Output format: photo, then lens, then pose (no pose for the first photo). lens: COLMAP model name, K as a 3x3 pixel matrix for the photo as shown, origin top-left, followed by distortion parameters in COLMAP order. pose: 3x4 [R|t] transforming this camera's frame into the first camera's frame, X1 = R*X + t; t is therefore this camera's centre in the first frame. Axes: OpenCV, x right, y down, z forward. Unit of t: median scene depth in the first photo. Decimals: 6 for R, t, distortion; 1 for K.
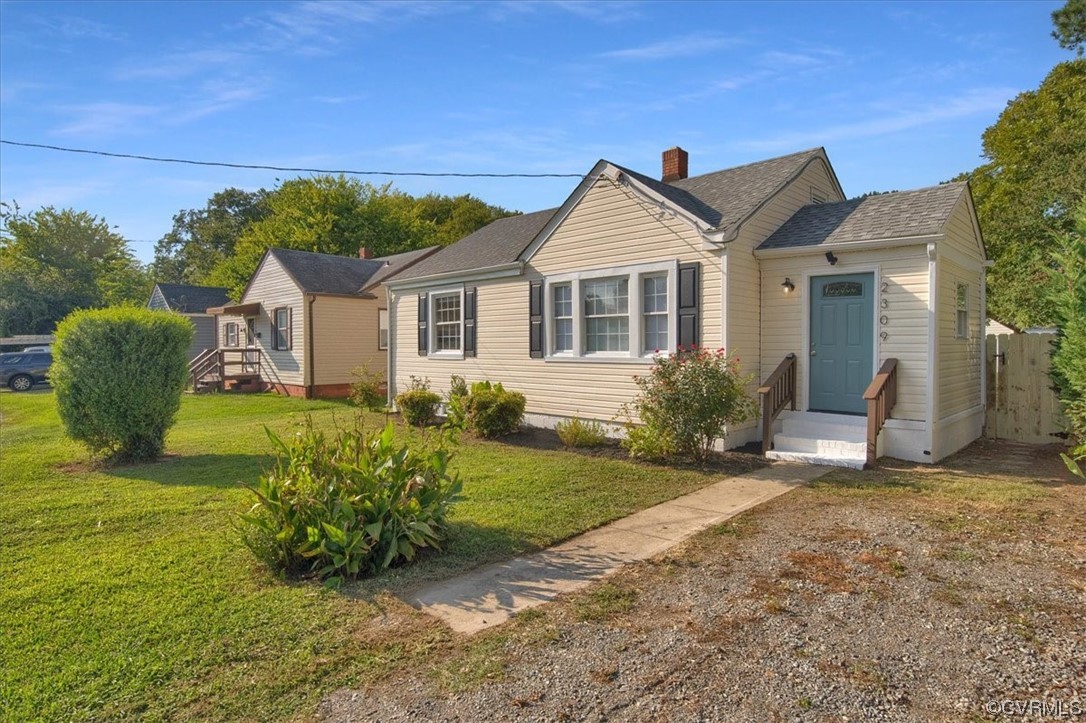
lens RADIAL K [[615.7, 0, 523.7], [0, 615.7, 358.8], [0, 0, 1]] dist [0.002374, -0.001853]
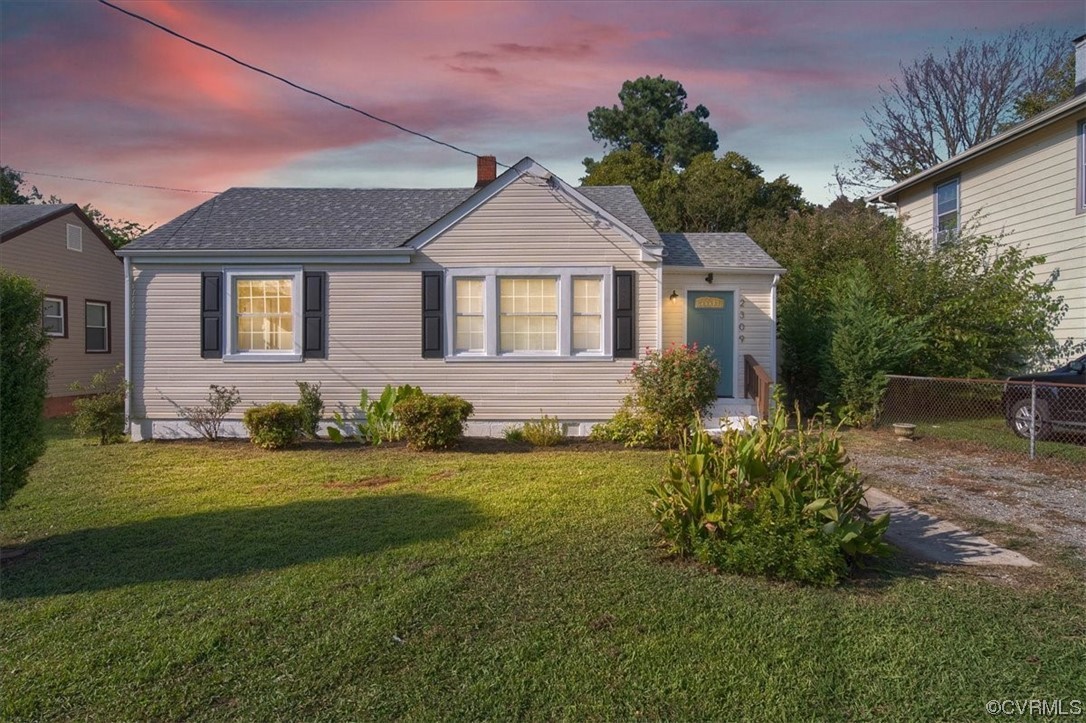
lens RADIAL K [[615.7, 0, 539.9], [0, 615.7, 363.1], [0, 0, 1]] dist [0.002374, -0.001853]
pose [[0.696490, -0.008893, 0.717511, -0.645246], [0.014682, 0.999890, -0.001860, 0.012505], [-0.717416, 0.011830, 0.696545, 0.332043]]
